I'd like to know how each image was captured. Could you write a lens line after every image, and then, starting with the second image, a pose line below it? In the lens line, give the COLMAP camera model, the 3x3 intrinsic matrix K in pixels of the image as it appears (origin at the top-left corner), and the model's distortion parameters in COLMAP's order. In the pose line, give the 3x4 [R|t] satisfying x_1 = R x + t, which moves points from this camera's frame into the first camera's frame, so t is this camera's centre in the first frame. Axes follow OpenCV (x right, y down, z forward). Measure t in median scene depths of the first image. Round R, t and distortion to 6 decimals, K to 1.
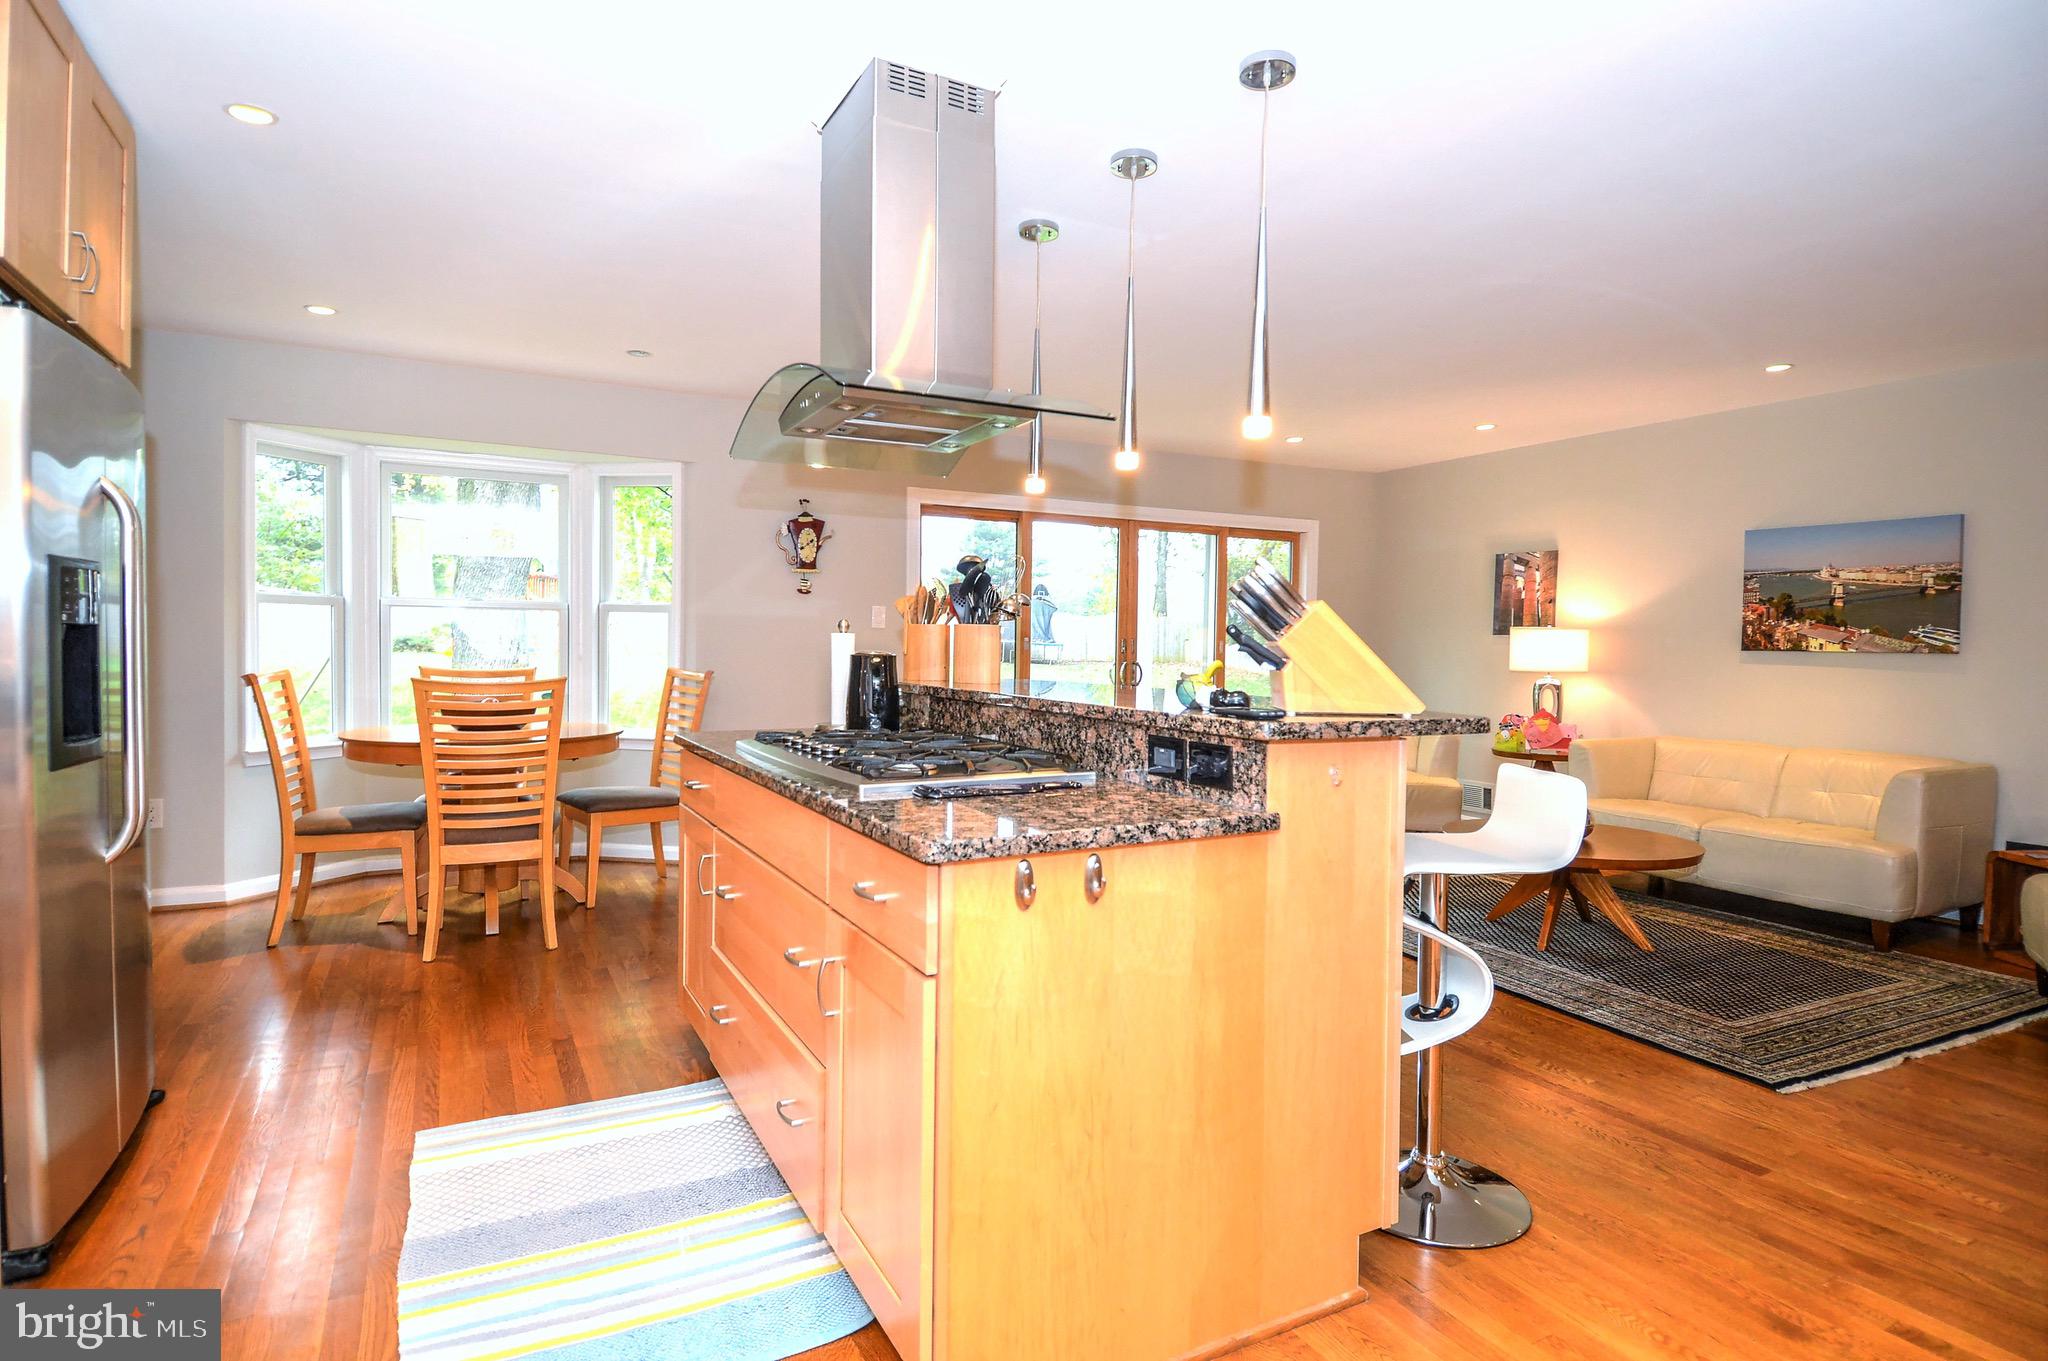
lens RADIAL K [[1073.2, 0, 1006.6], [0, 1073.2, 668.8], [0, 0, 1]] dist [-0.007036, -0.004721]
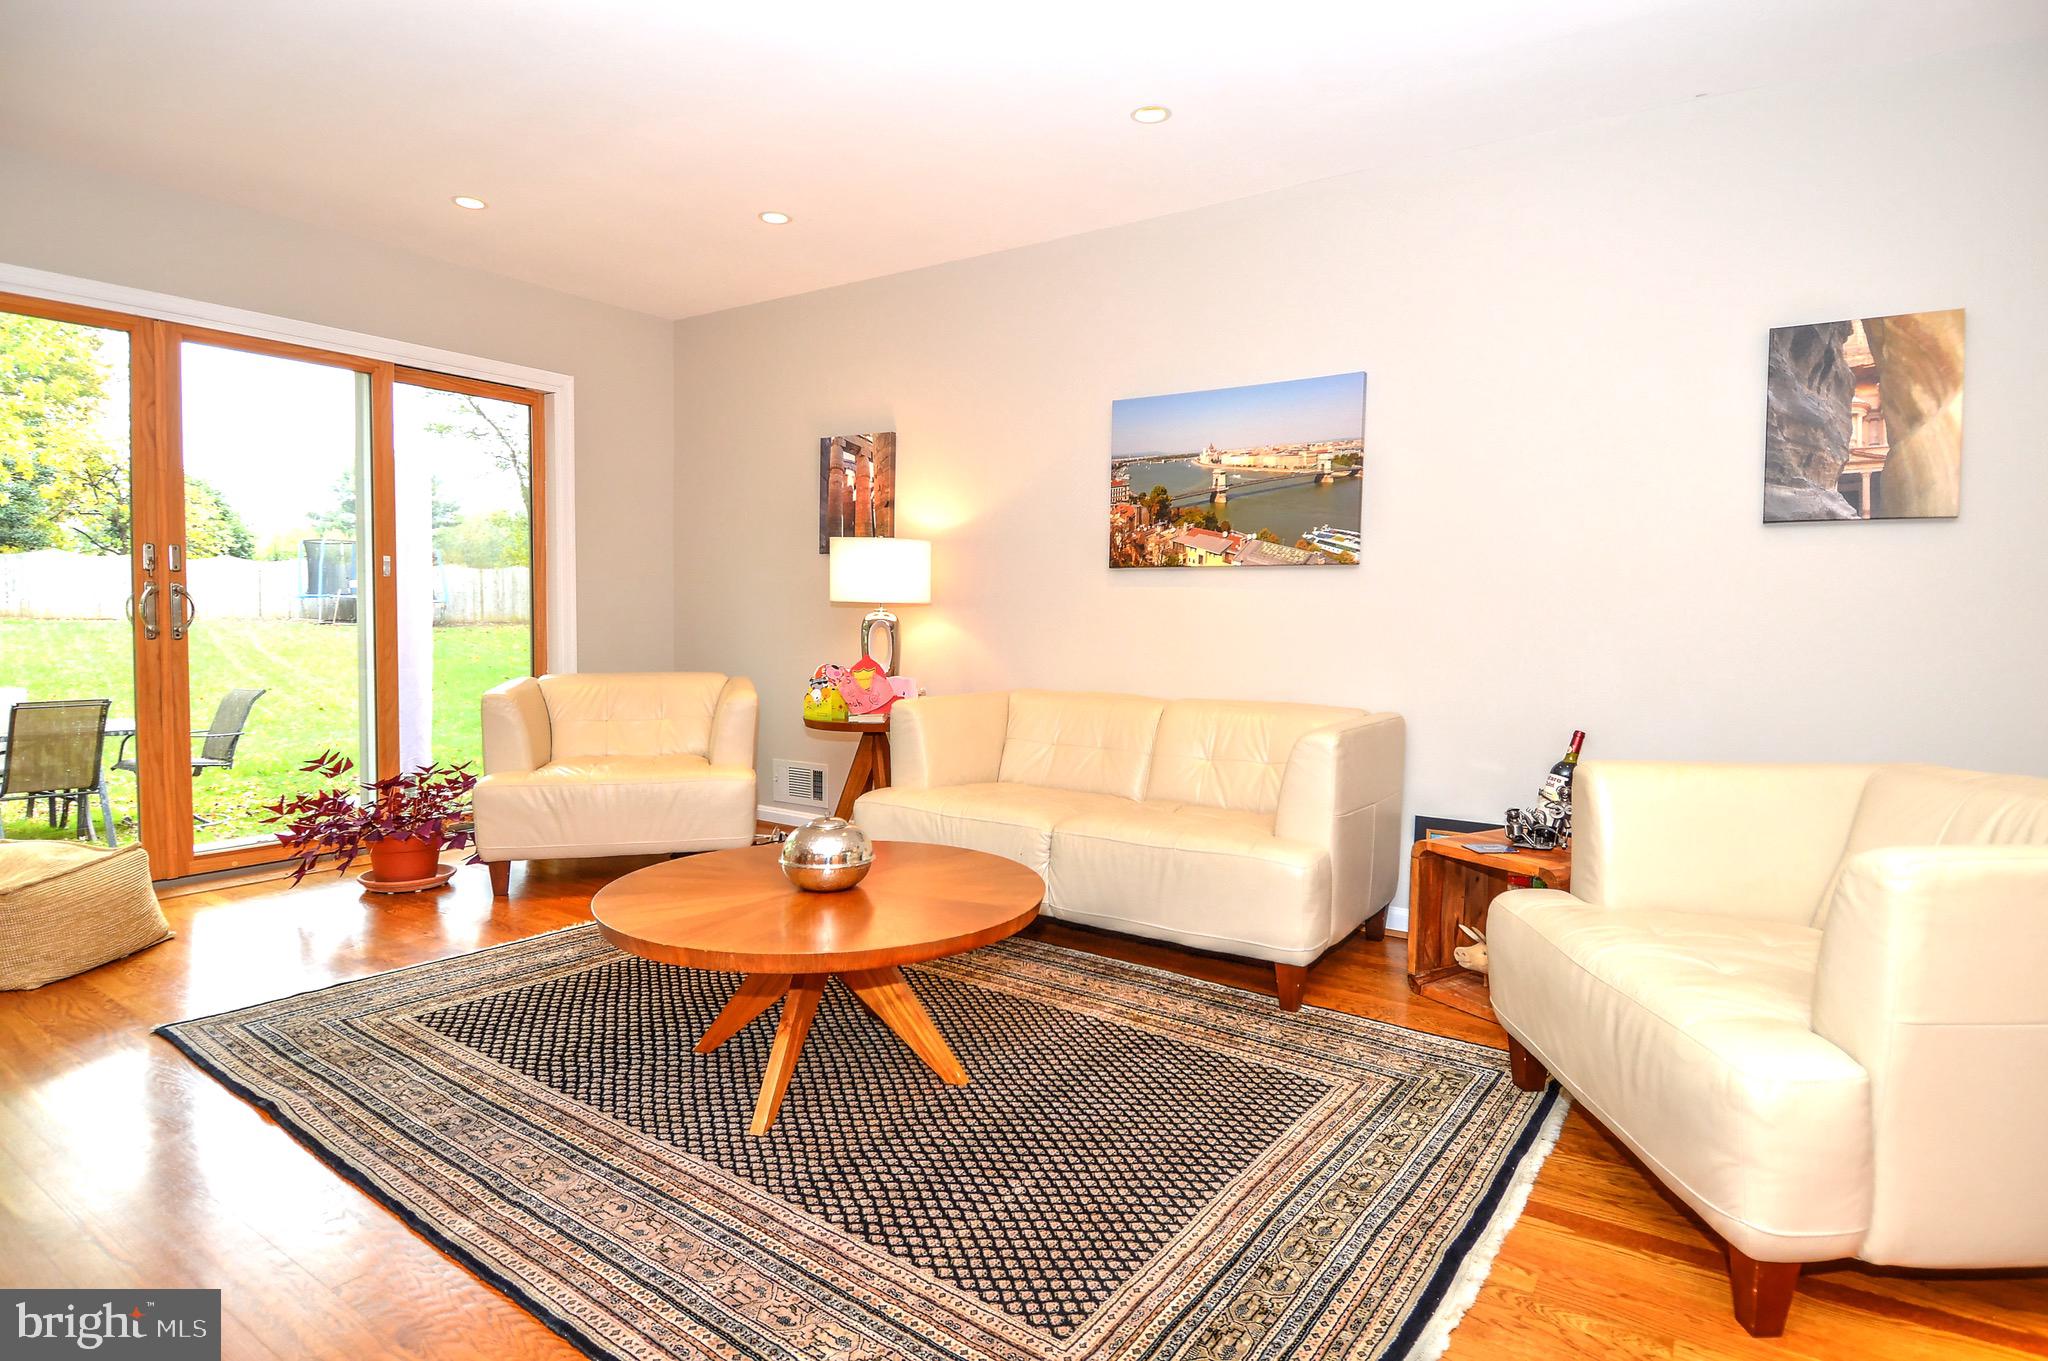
lens RADIAL K [[1073.2, 0, 1028.3], [0, 1073.2, 677.9], [0, 0, 1]] dist [-0.007036, -0.004721]
pose [[0.870581, -0.034232, 0.490834, 0.284315], [0.008875, 0.998507, 0.053897, 0.017457], [-0.491946, -0.042566, 0.869585, 0.396968]]
